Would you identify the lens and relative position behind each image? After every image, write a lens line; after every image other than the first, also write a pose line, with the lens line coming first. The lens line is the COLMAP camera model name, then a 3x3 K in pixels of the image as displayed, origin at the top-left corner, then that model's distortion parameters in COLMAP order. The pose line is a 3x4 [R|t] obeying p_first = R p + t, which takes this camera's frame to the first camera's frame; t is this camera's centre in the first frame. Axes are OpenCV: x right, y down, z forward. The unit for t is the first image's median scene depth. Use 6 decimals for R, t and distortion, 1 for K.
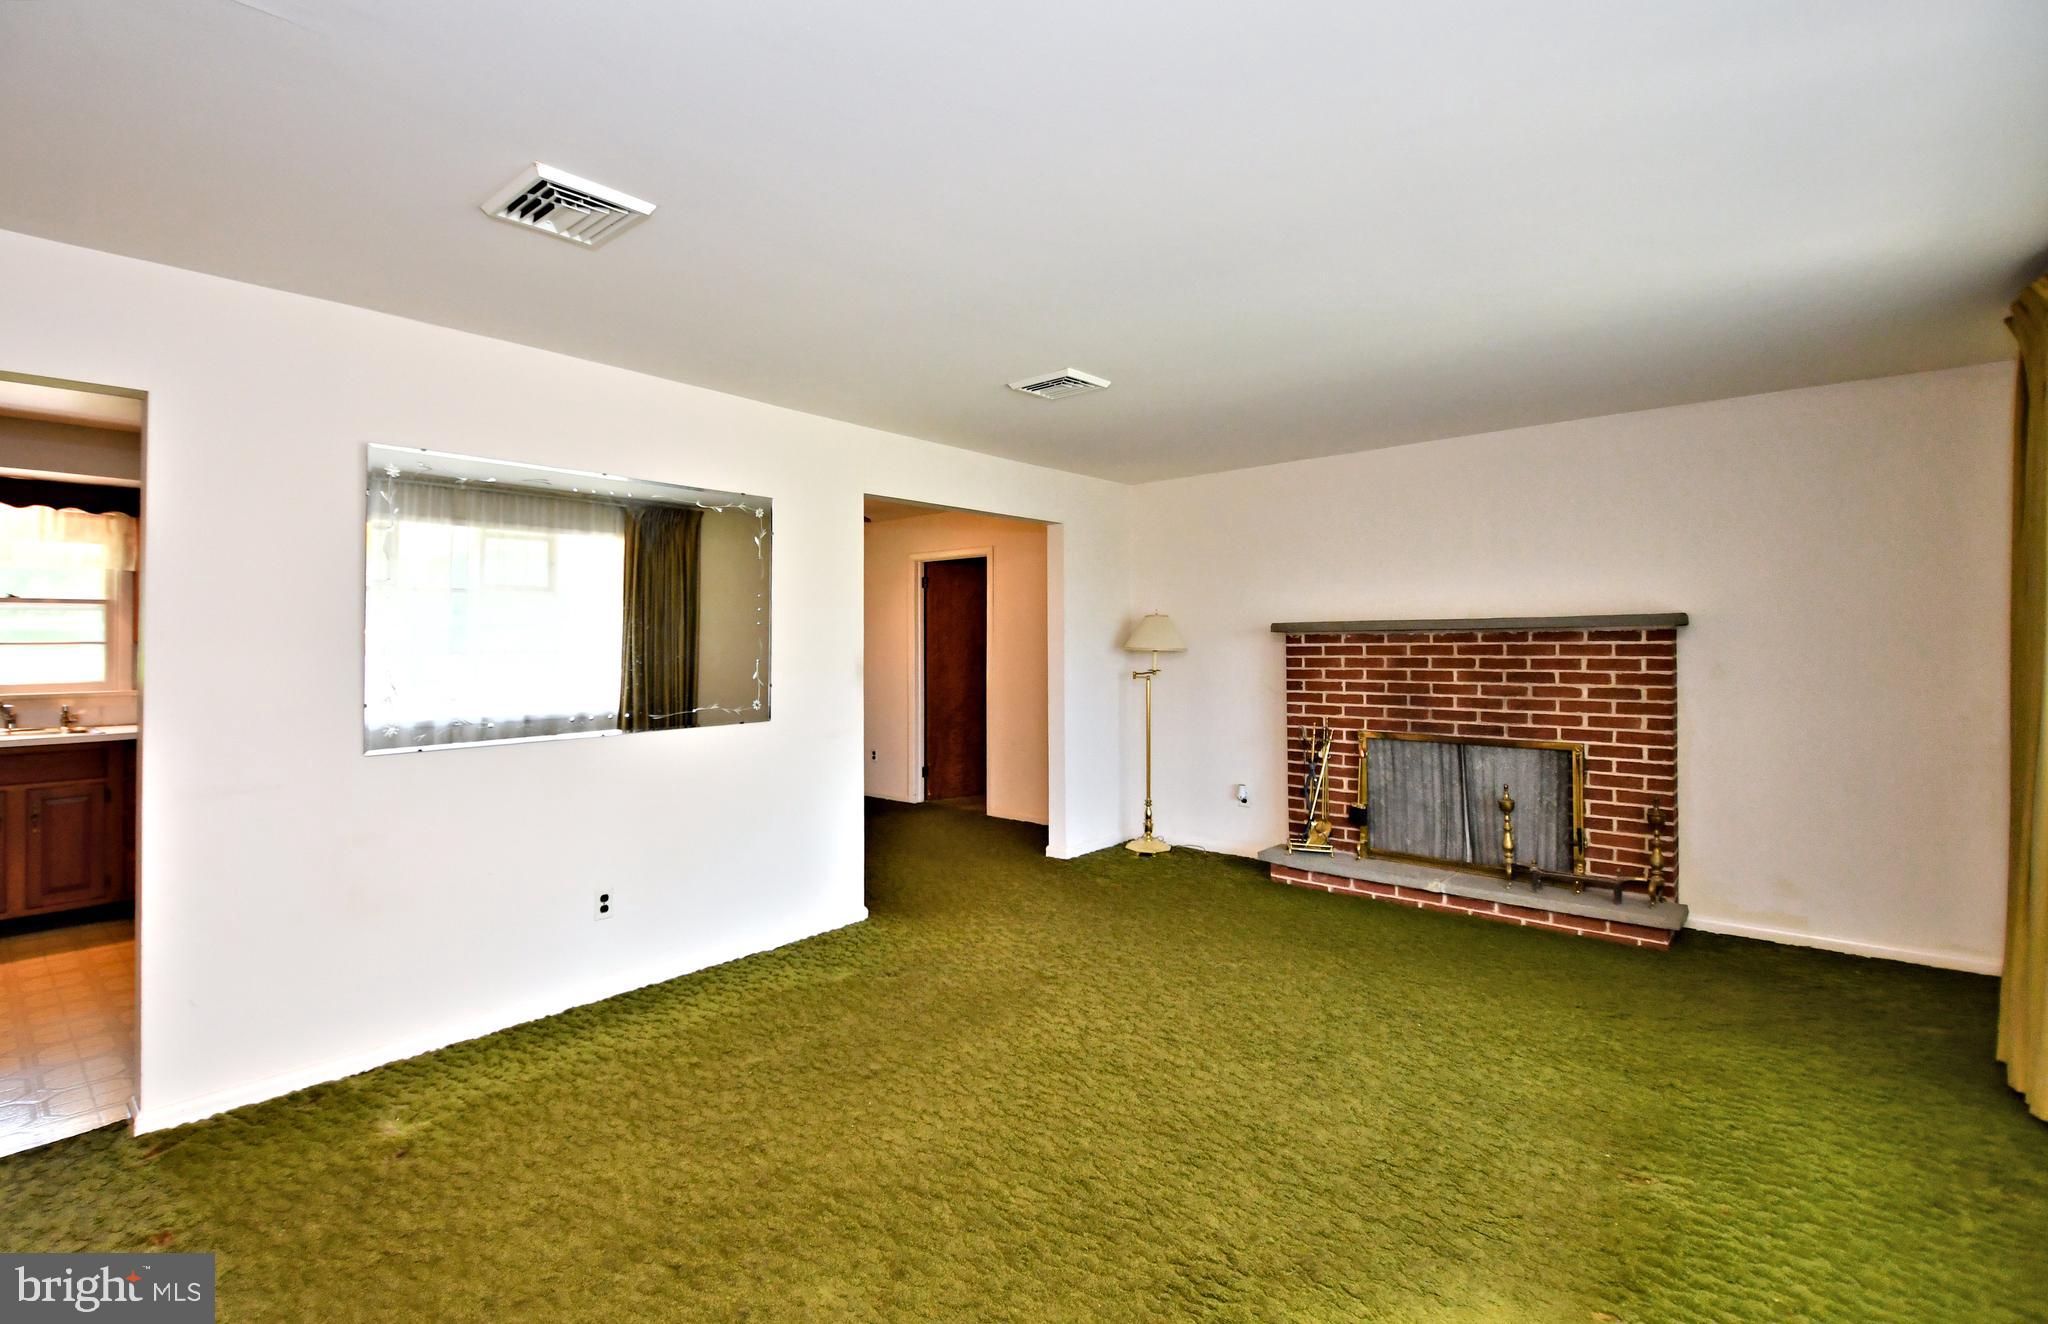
lens RADIAL K [[902.2, 0, 952.8], [0, 902.2, 642.5], [0, 0, 1]] dist [0.003371, 0.000072]
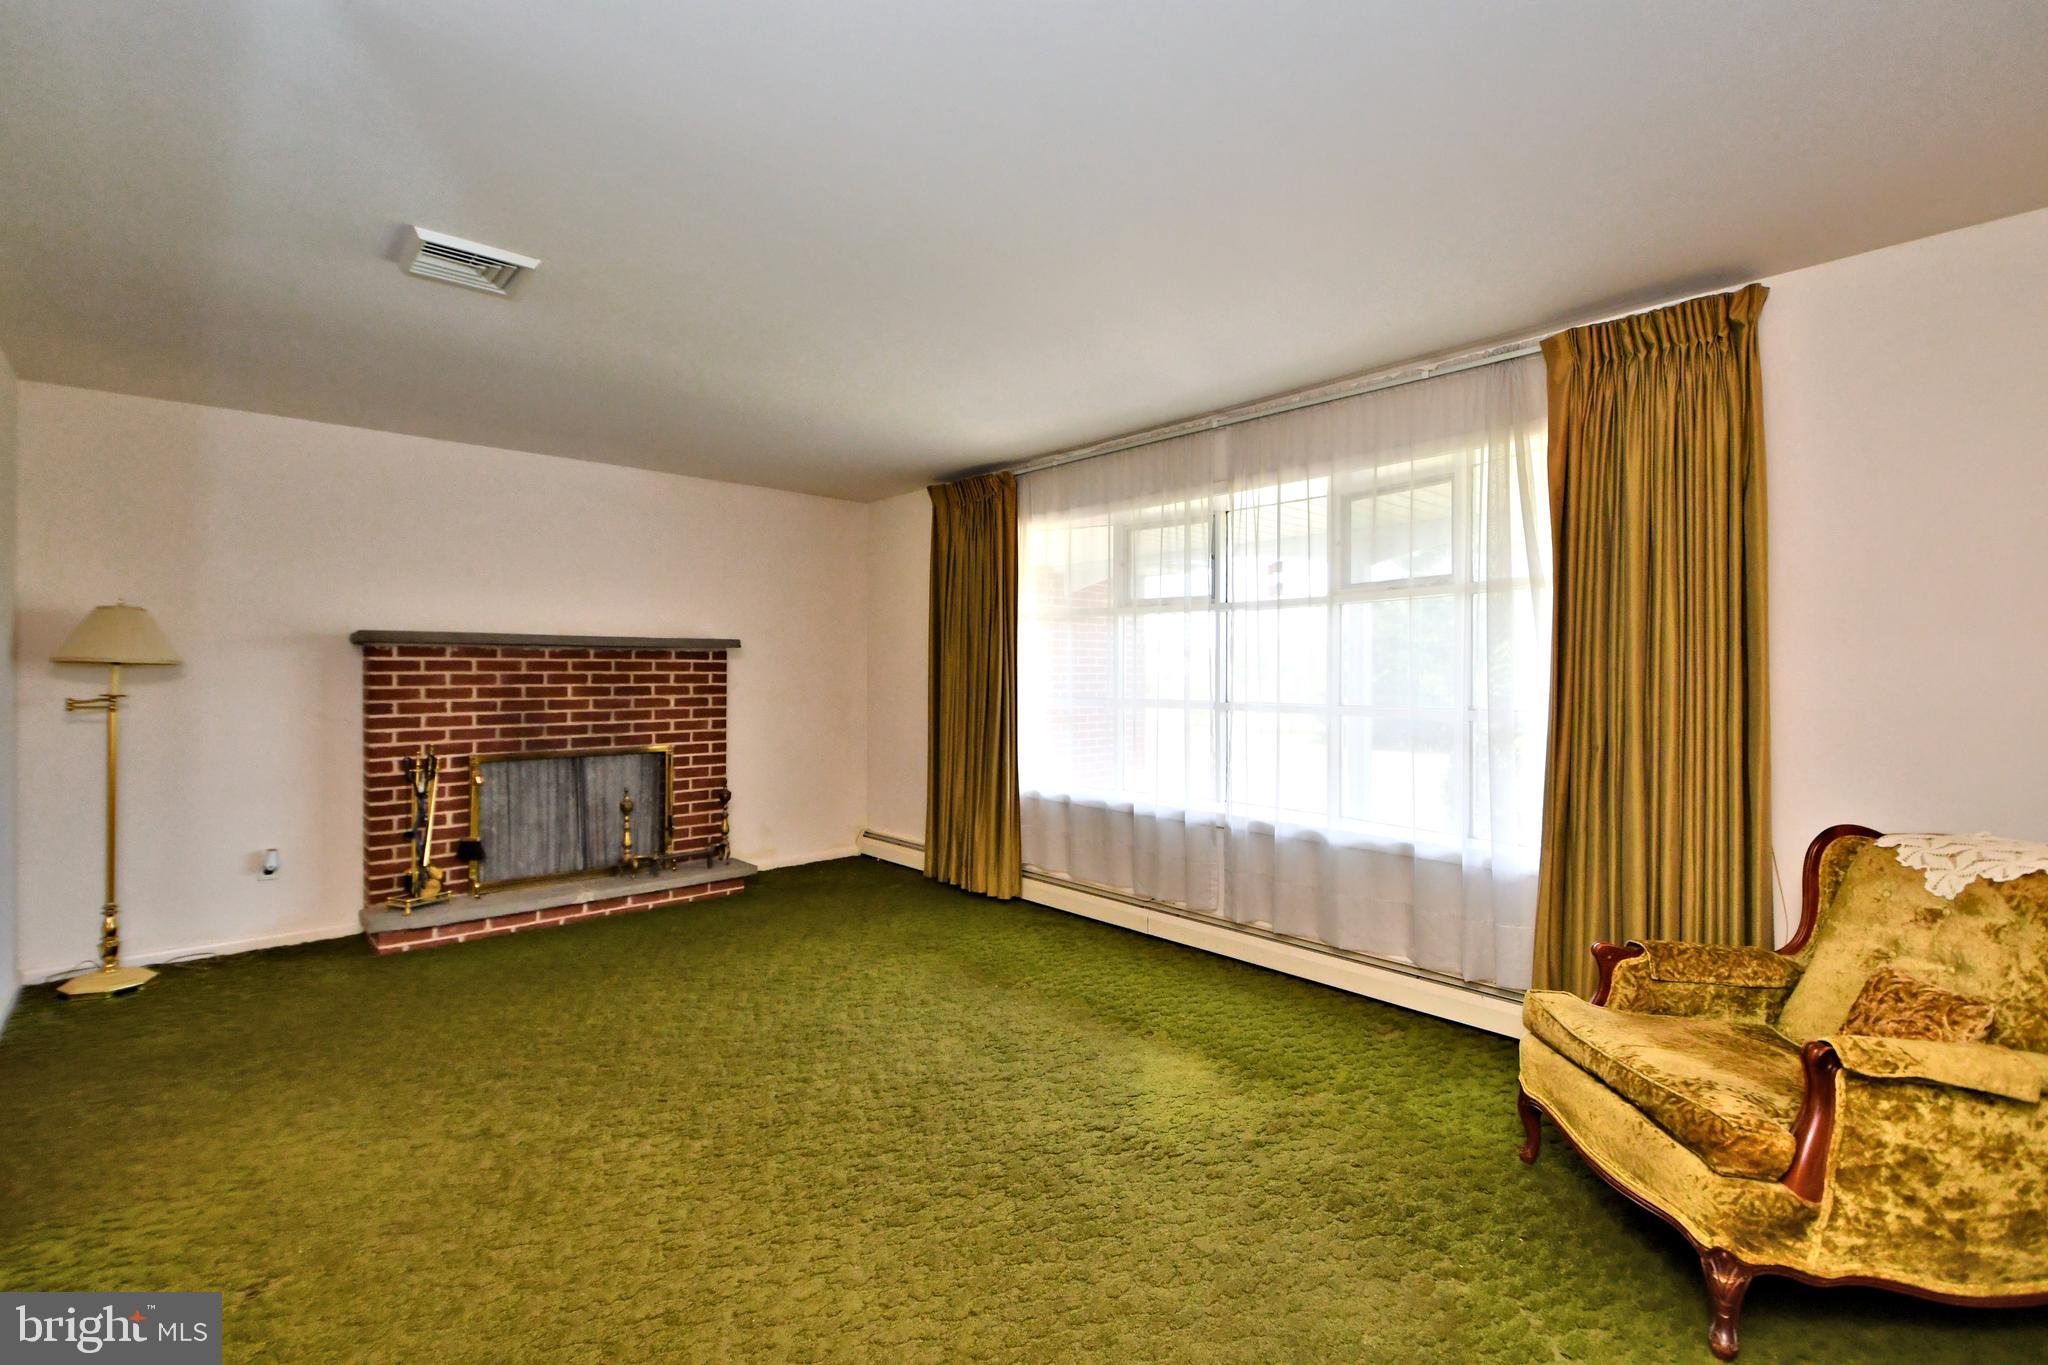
lens RADIAL K [[889.0, 0, 1025.5], [0, 889.0, 675.3], [0, 0, 1]] dist [-0.004590, -0.004589]
pose [[0.096980, -0.003783, 0.995279, -0.392848], [-0.010880, 0.999929, 0.004860, 0.008202], [-0.995227, -0.011300, 0.096932, 0.386159]]
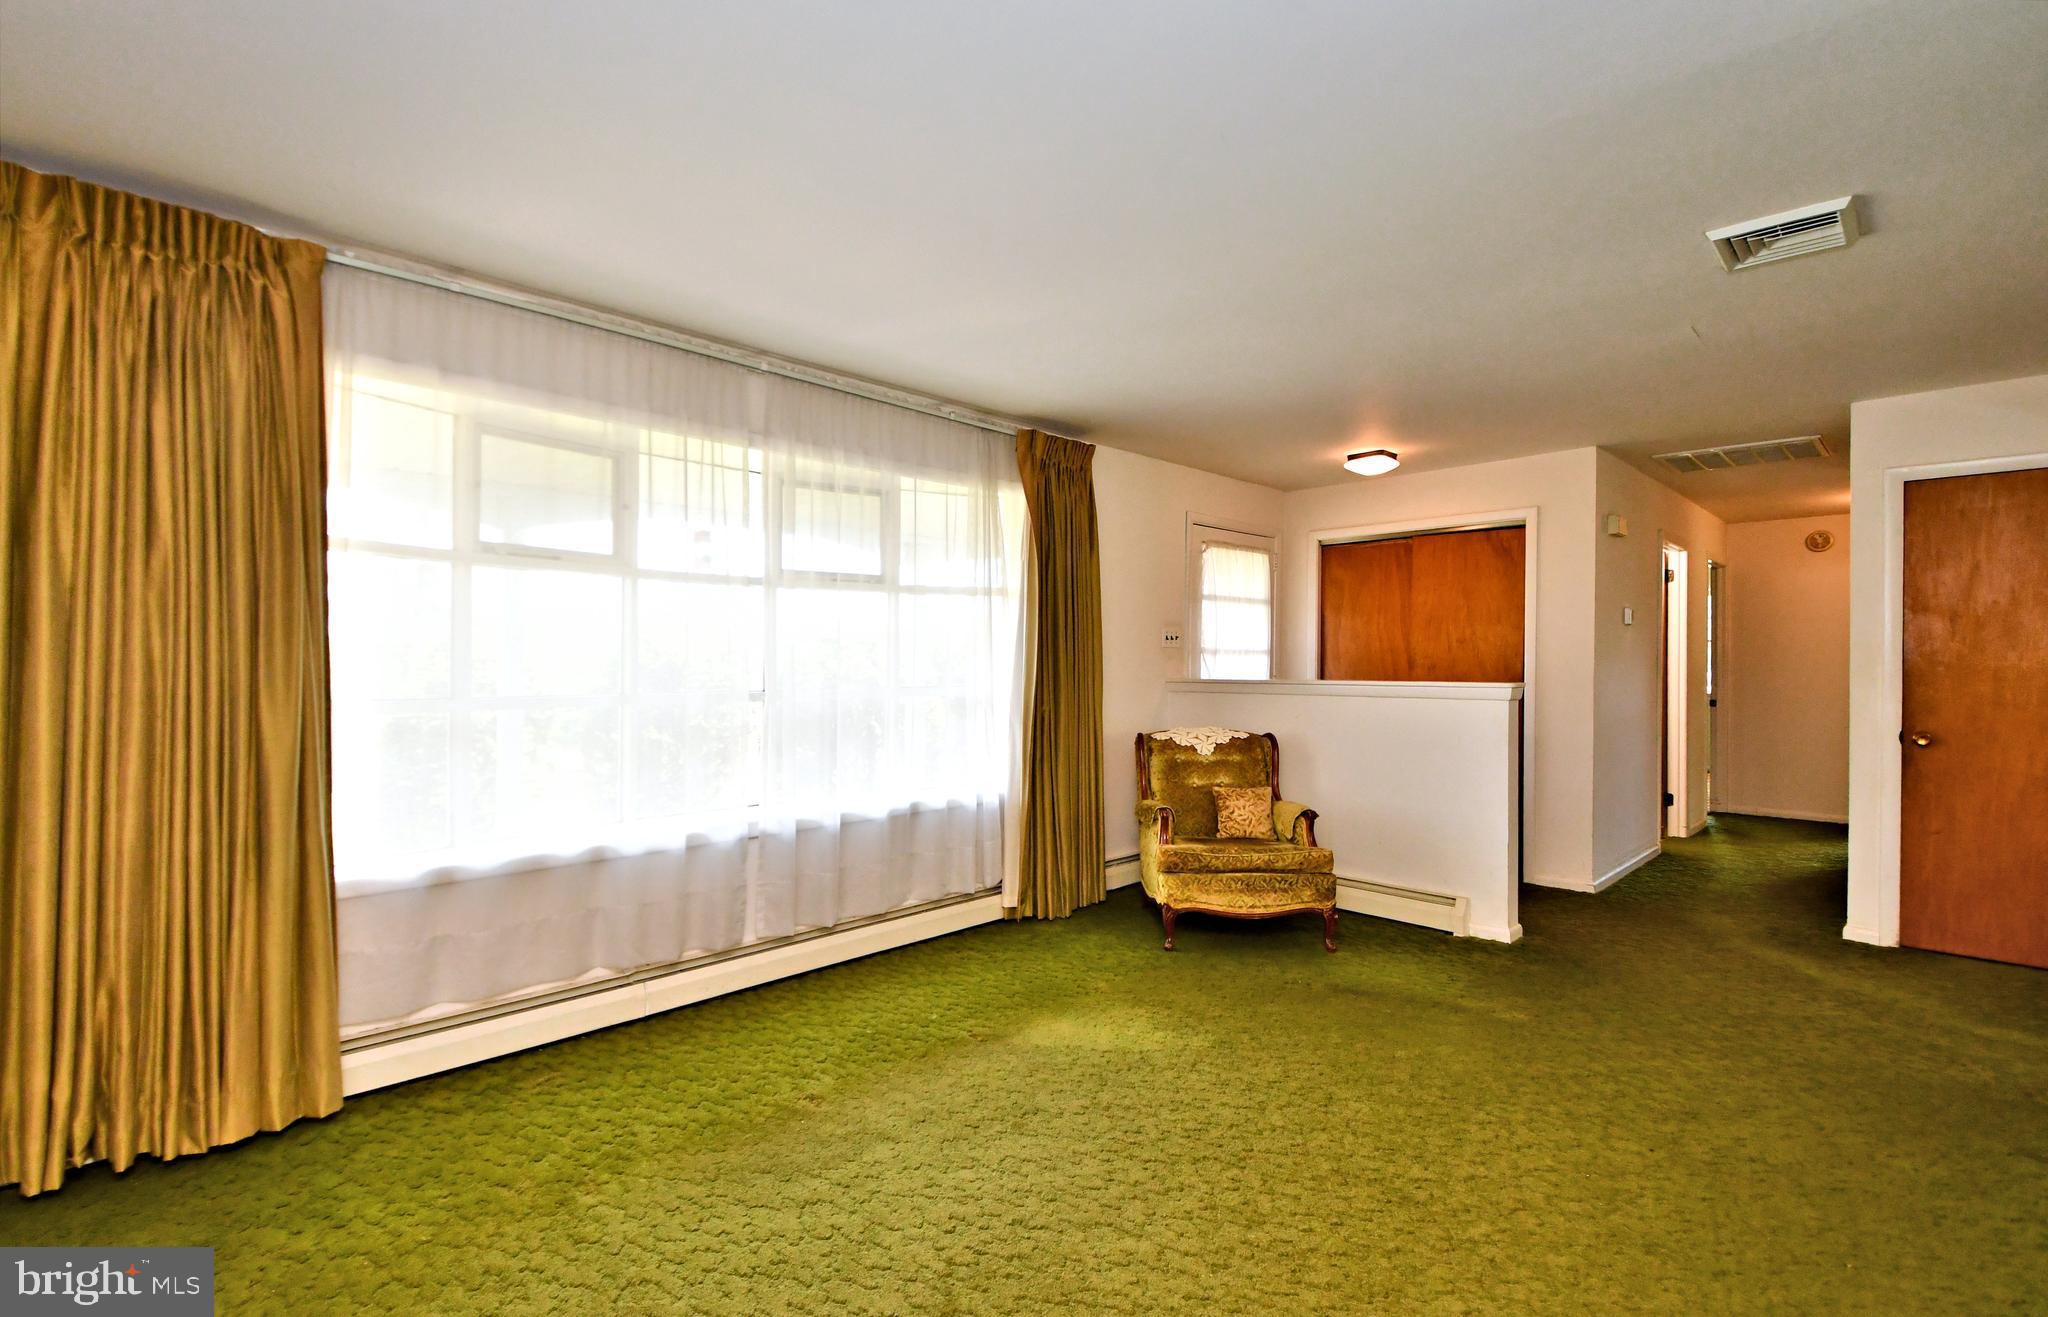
lens RADIAL K [[927.3, 0, 1024.9], [0, 927.3, 661.3], [0, 0, 1]] dist [0.000944, -0.000321]
pose [[-0.998603, -0.011311, 0.051618, 0.211093], [-0.011527, 0.999926, -0.003883, 0.010250], [-0.051571, -0.004473, -0.998659, 1.027328]]
